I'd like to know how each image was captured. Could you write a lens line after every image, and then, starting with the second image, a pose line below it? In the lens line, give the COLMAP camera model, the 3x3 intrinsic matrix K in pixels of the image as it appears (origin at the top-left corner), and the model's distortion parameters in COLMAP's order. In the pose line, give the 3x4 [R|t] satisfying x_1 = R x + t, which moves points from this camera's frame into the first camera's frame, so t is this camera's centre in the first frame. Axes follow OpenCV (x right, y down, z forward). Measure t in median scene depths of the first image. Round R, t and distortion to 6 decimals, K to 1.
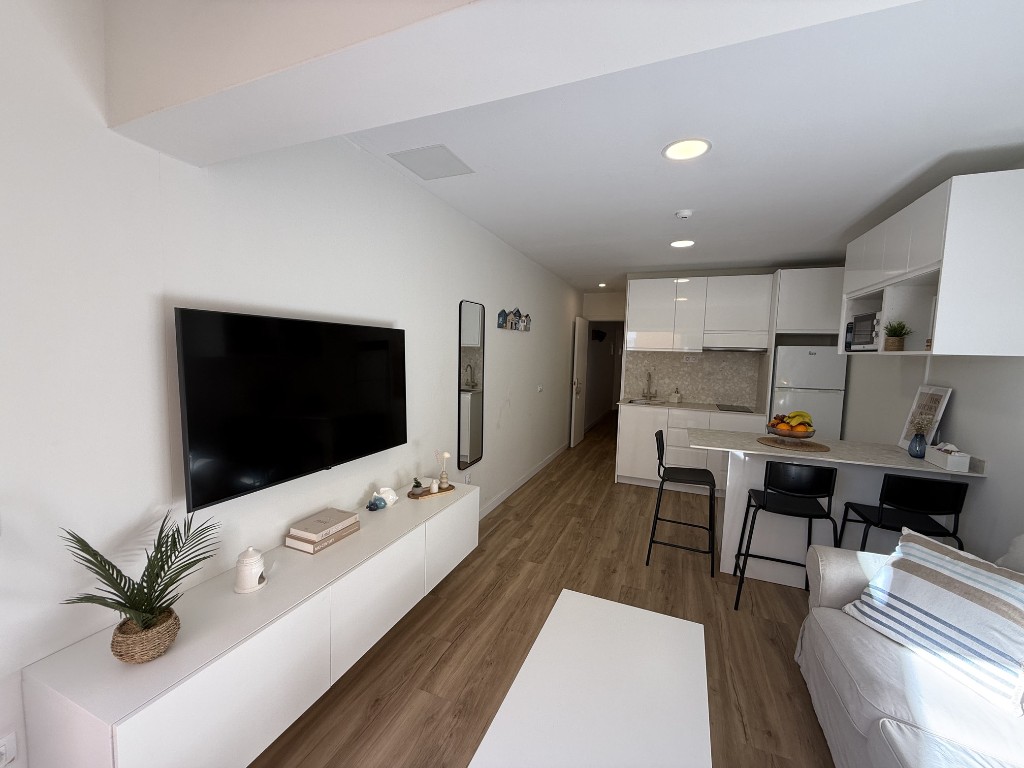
lens RADIAL K [[408.3, 0, 510.6], [0, 408.3, 386.6], [0, 0, 1]] dist [0.001216, -0.000023]
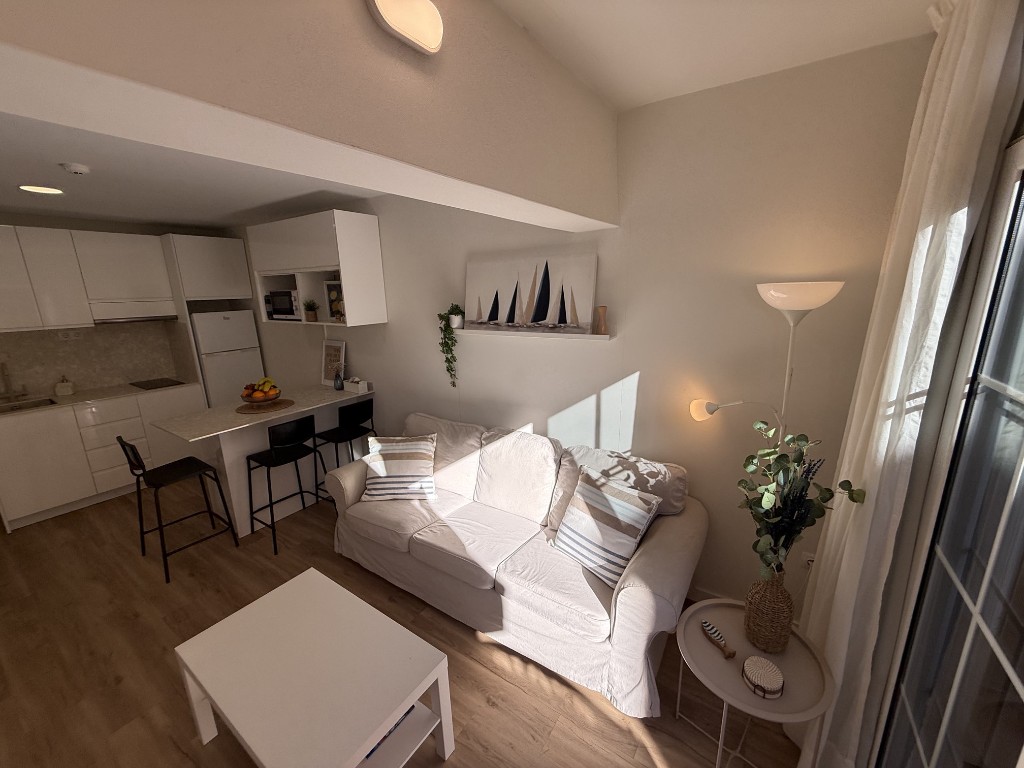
lens RADIAL K [[408.3, 0, 510.7], [0, 408.3, 385.9], [0, 0, 1]] dist [0.001216, -0.000023]
pose [[0.196516, -0.260838, 0.945169, -0.263757], [0.114605, 0.963469, 0.242060, -0.115110], [-0.973780, 0.060752, 0.219230, 0.042317]]
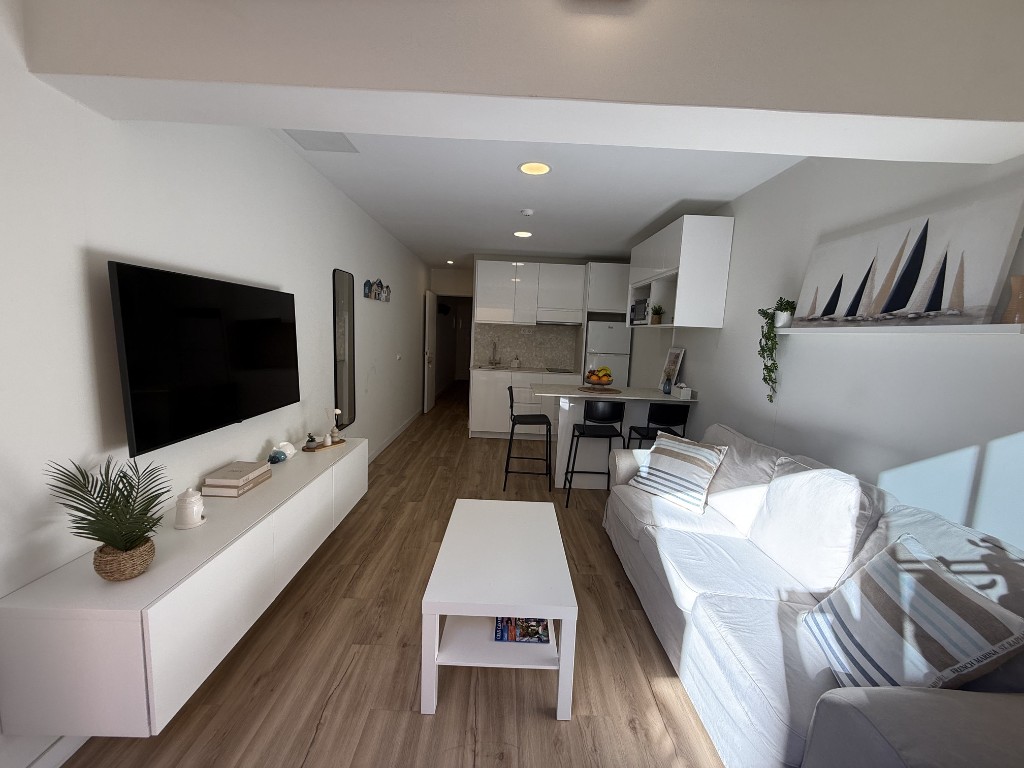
lens RADIAL K [[408.3, 0, 509.7], [0, 408.3, 385.9], [0, 0, 1]] dist [0.001216, -0.000023]
pose [[0.921217, -0.037162, 0.387269, -0.134692], [0.014458, 0.998010, 0.061376, 0.033693], [-0.388779, -0.050941, 0.919922, -0.165884]]
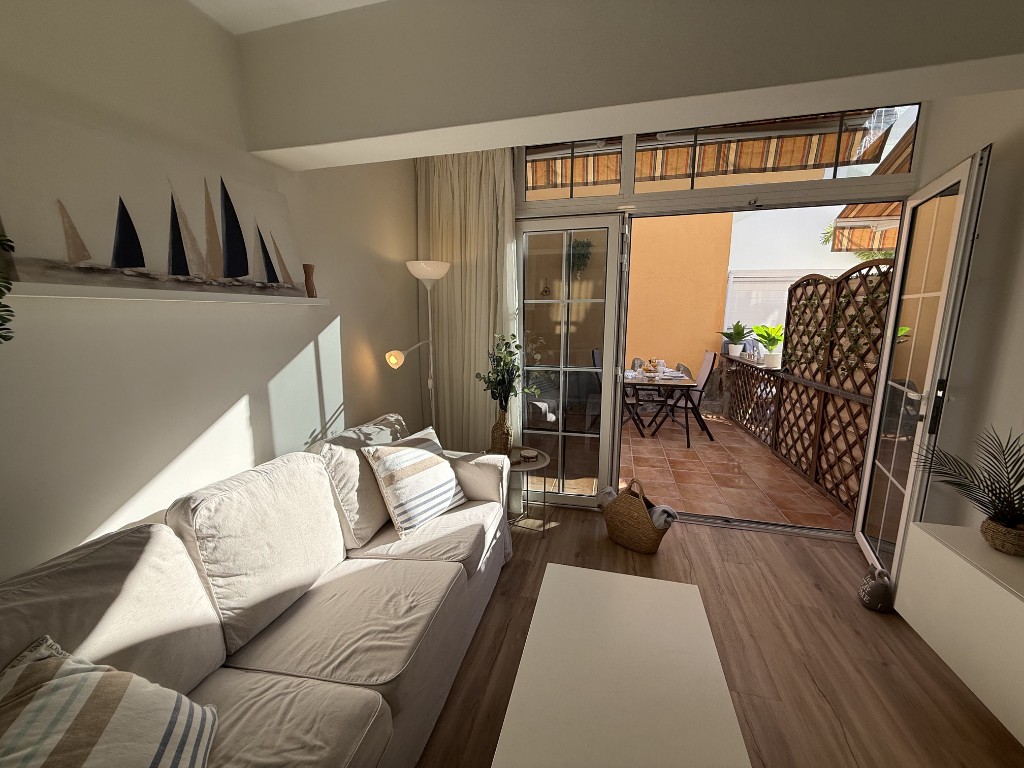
lens RADIAL K [[408.3, 0, 510.3], [0, 408.3, 385.3], [0, 0, 1]] dist [0.001216, -0.000023]
pose [[-0.991027, -0.004220, -0.133592, 0.325337], [-0.037488, 0.968159, 0.247513, -0.038090], [0.128294, 0.250300, -0.959630, 0.756957]]
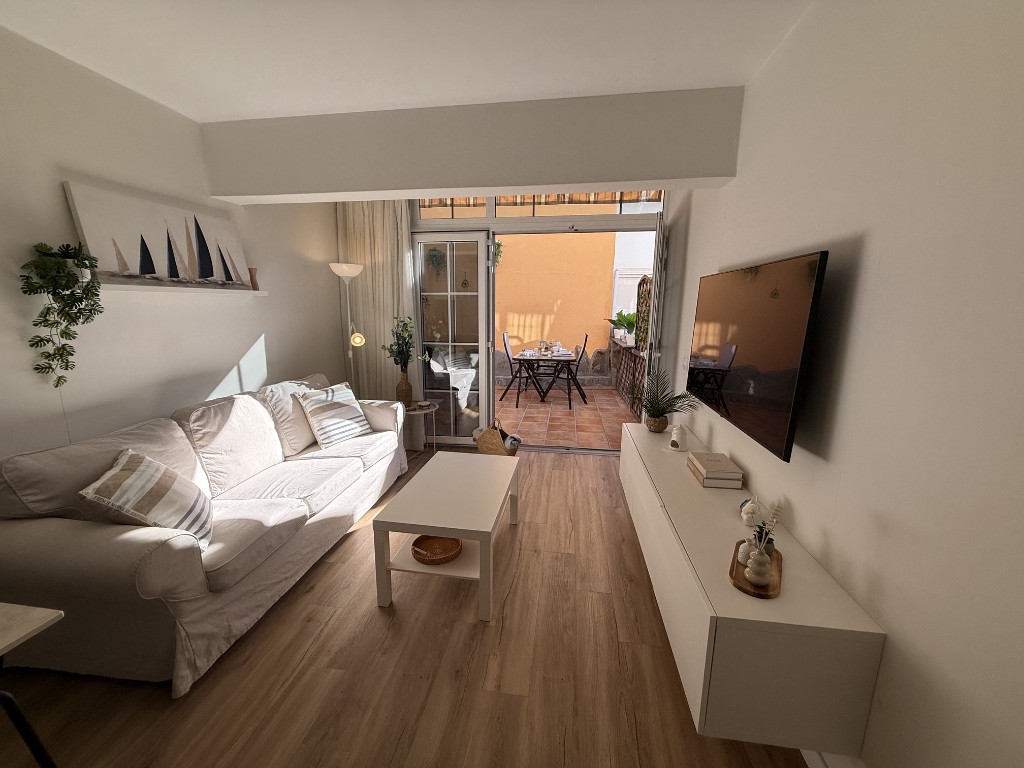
lens RADIAL K [[408.3, 0, 510.1], [0, 408.3, 386.1], [0, 0, 1]] dist [0.001216, -0.000023]
pose [[-0.969605, 0.014990, -0.244215, 0.204437], [-0.052709, 0.961888, 0.268314, -0.074784], [0.238930, 0.273031, -0.931862, 1.175257]]
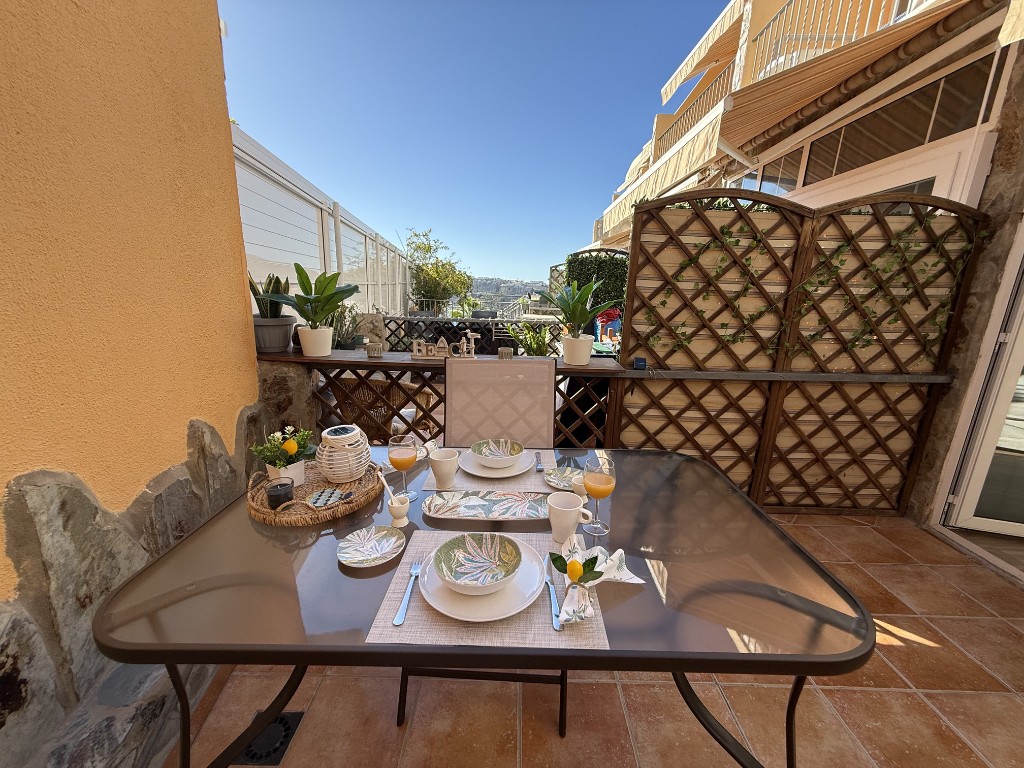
lens RADIAL K [[408.3, 0, 510.9], [0, 408.3, 385.5], [0, 0, 1]] dist [0.001216, -0.000023]
pose [[0.372646, 0.207380, -0.904505, -0.211598], [-0.108985, 0.977744, 0.179271, 0.163853], [0.921552, 0.031773, 0.386954, -1.093948]]
